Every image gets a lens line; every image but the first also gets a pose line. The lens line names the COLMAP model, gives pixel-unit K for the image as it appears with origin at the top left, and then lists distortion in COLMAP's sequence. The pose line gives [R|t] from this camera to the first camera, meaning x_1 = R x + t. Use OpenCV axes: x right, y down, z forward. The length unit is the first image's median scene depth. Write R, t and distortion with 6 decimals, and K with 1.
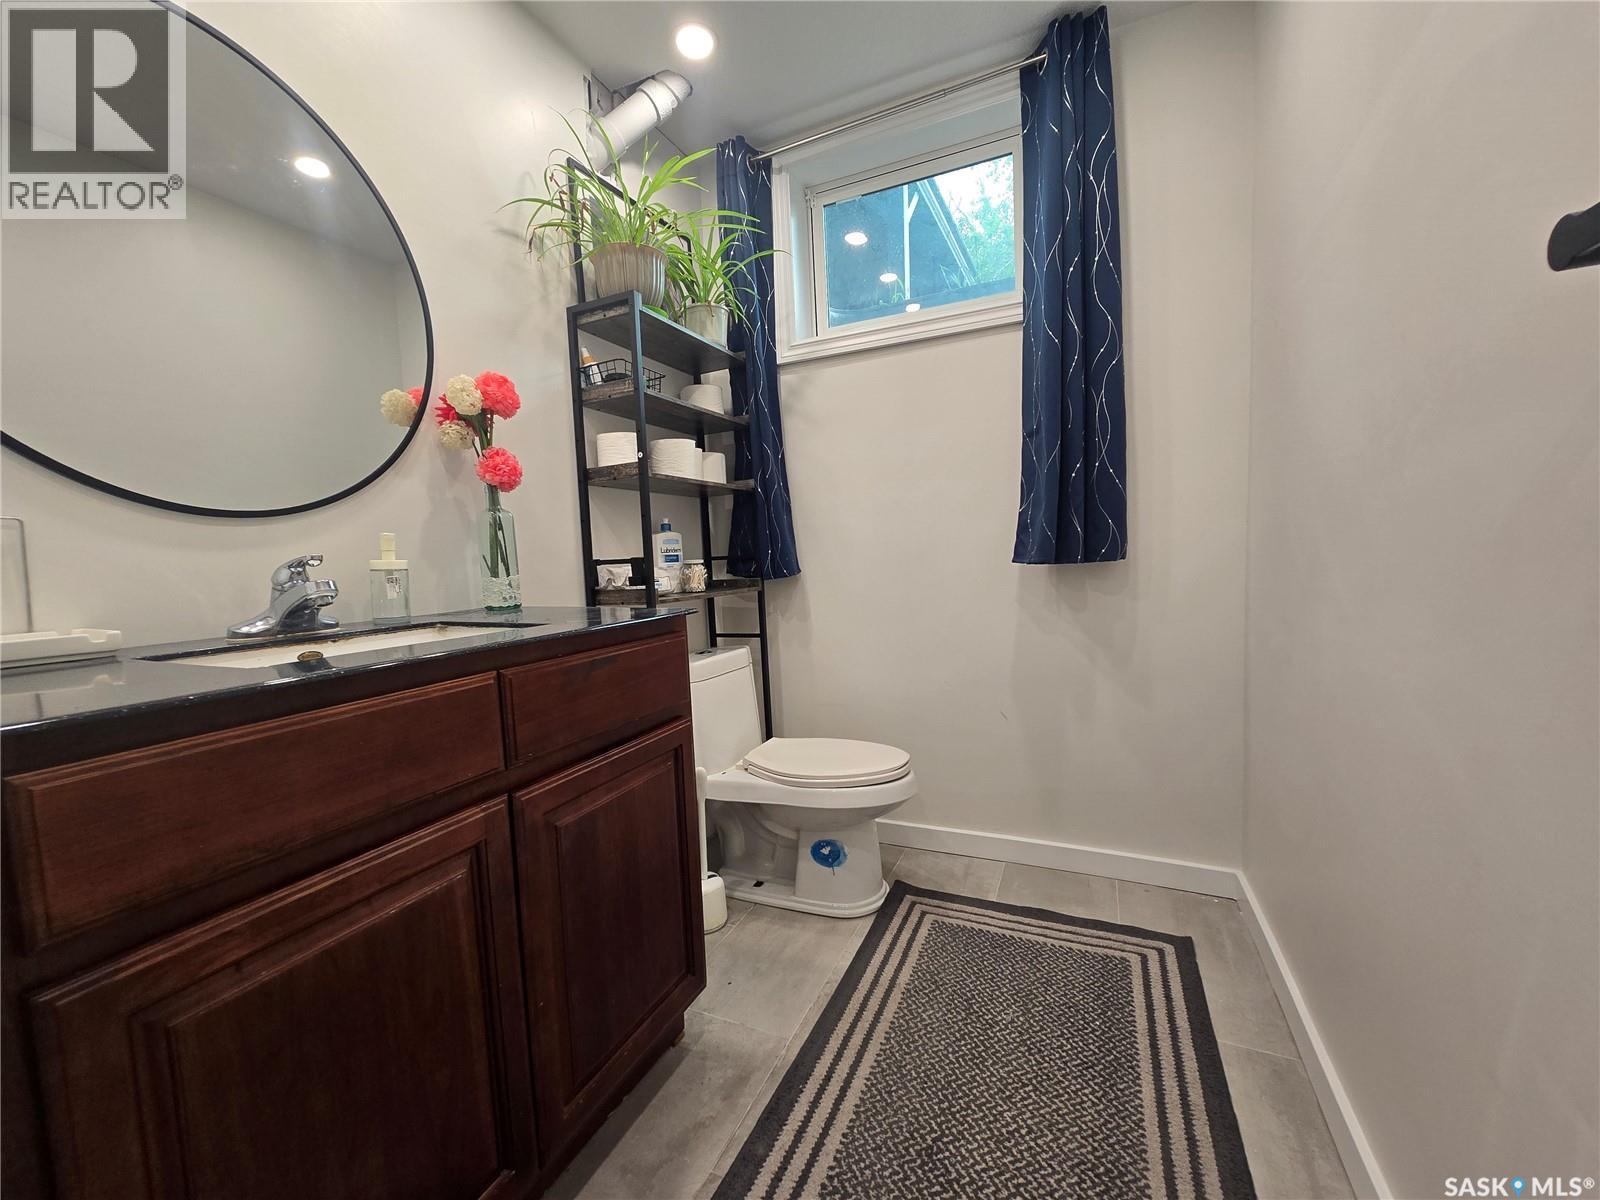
lens RADIAL K [[652.0, 0, 790.3], [0, 652.0, 602.3], [0, 0, 1]] dist [-0.004118, 0.000925]
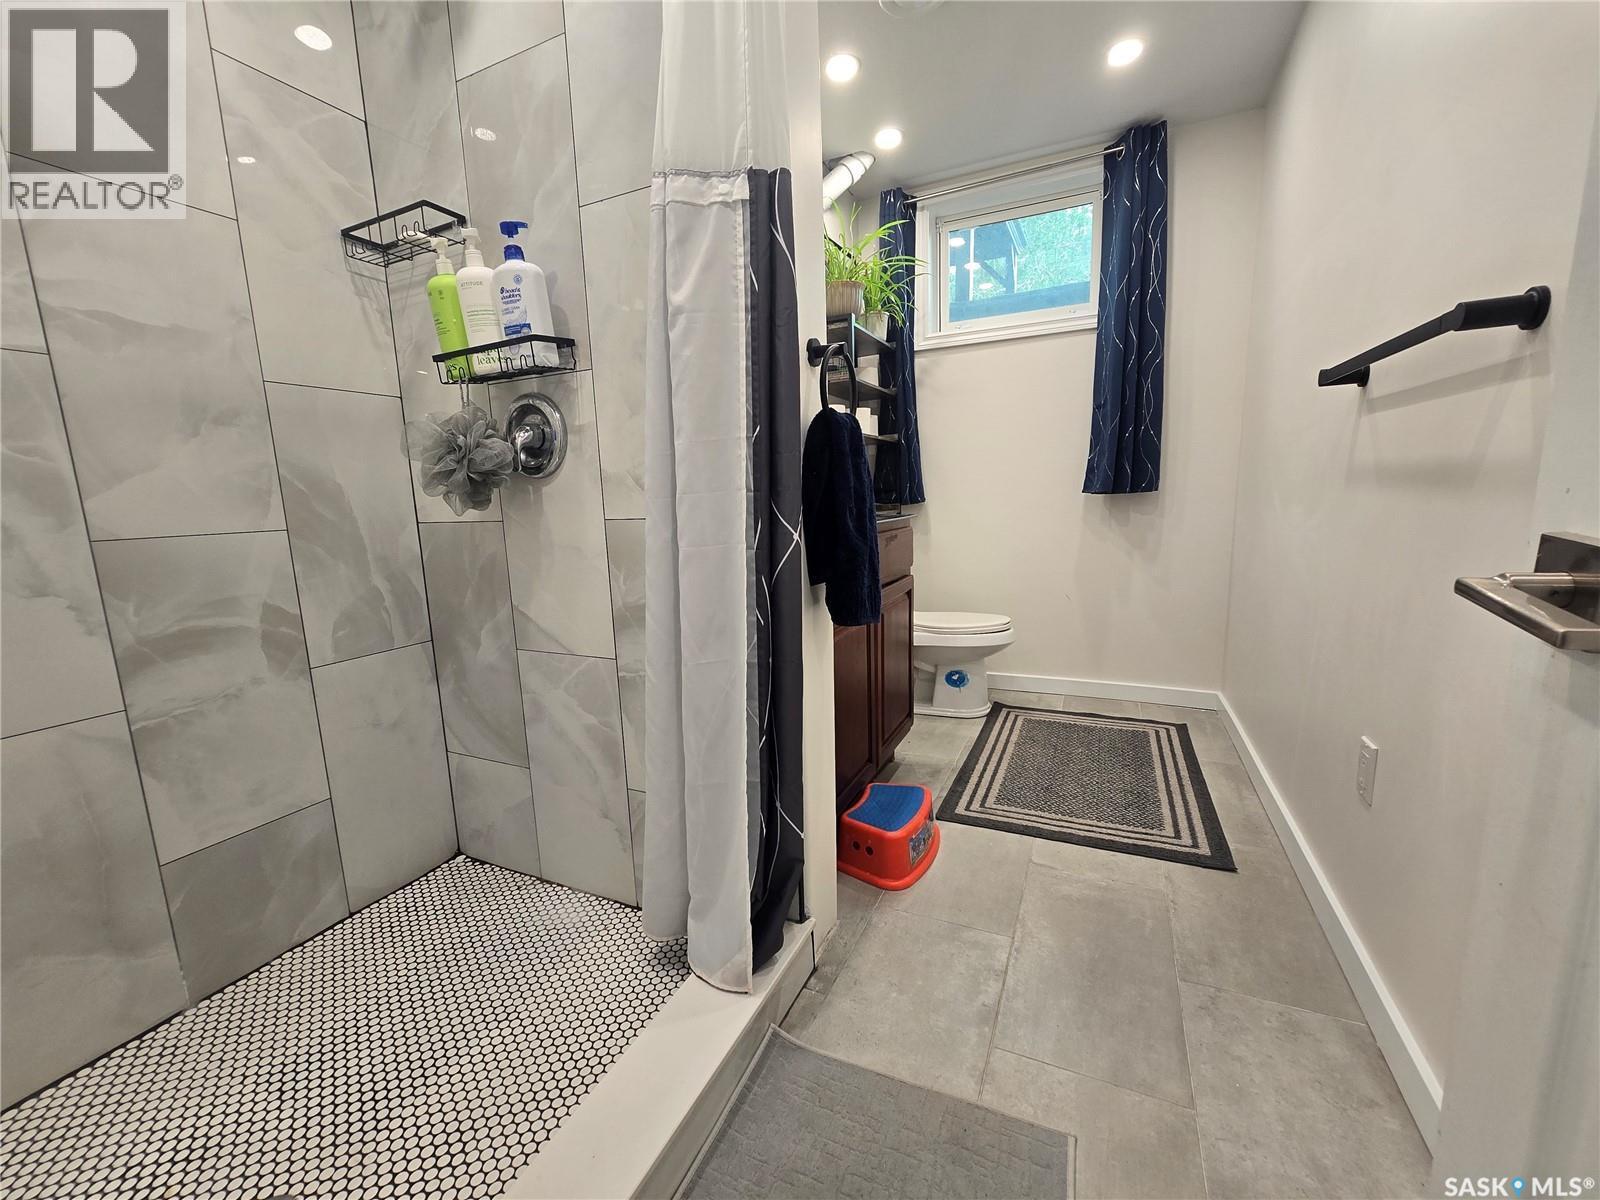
lens RADIAL K [[652.0, 0, 792.6], [0, 652.0, 603.5], [0, 0, 1]] dist [-0.004118, 0.000925]
pose [[0.999922, 0.009226, -0.008465, -0.333111], [-0.008470, 0.996308, 0.085427, 0.075990], [0.009222, -0.085348, 0.996309, -0.565184]]
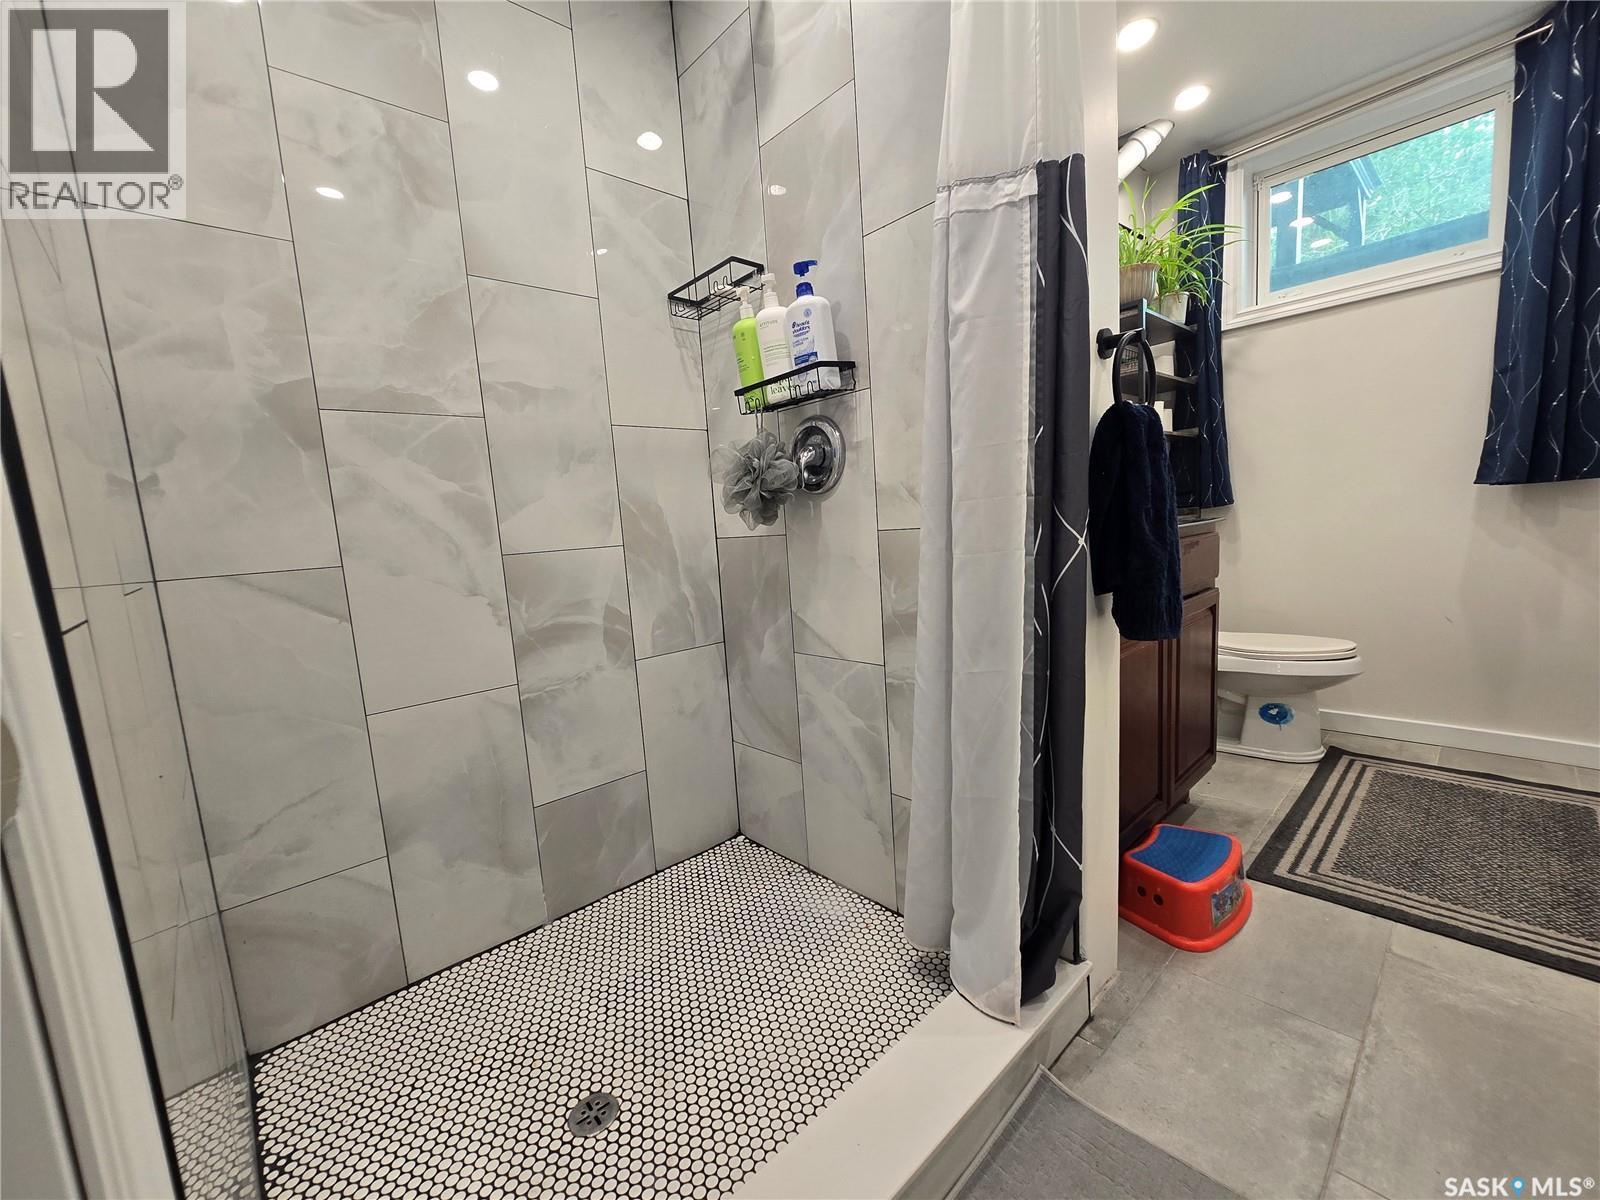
lens RADIAL K [[652.0, 0, 798.0], [0, 652.0, 603.5], [0, 0, 1]] dist [-0.004118, 0.000925]
pose [[0.924651, 0.027133, -0.379848, -0.347099], [-0.002372, 0.997849, 0.065505, 0.082548], [0.380808, -0.059668, 0.922727, -0.573437]]
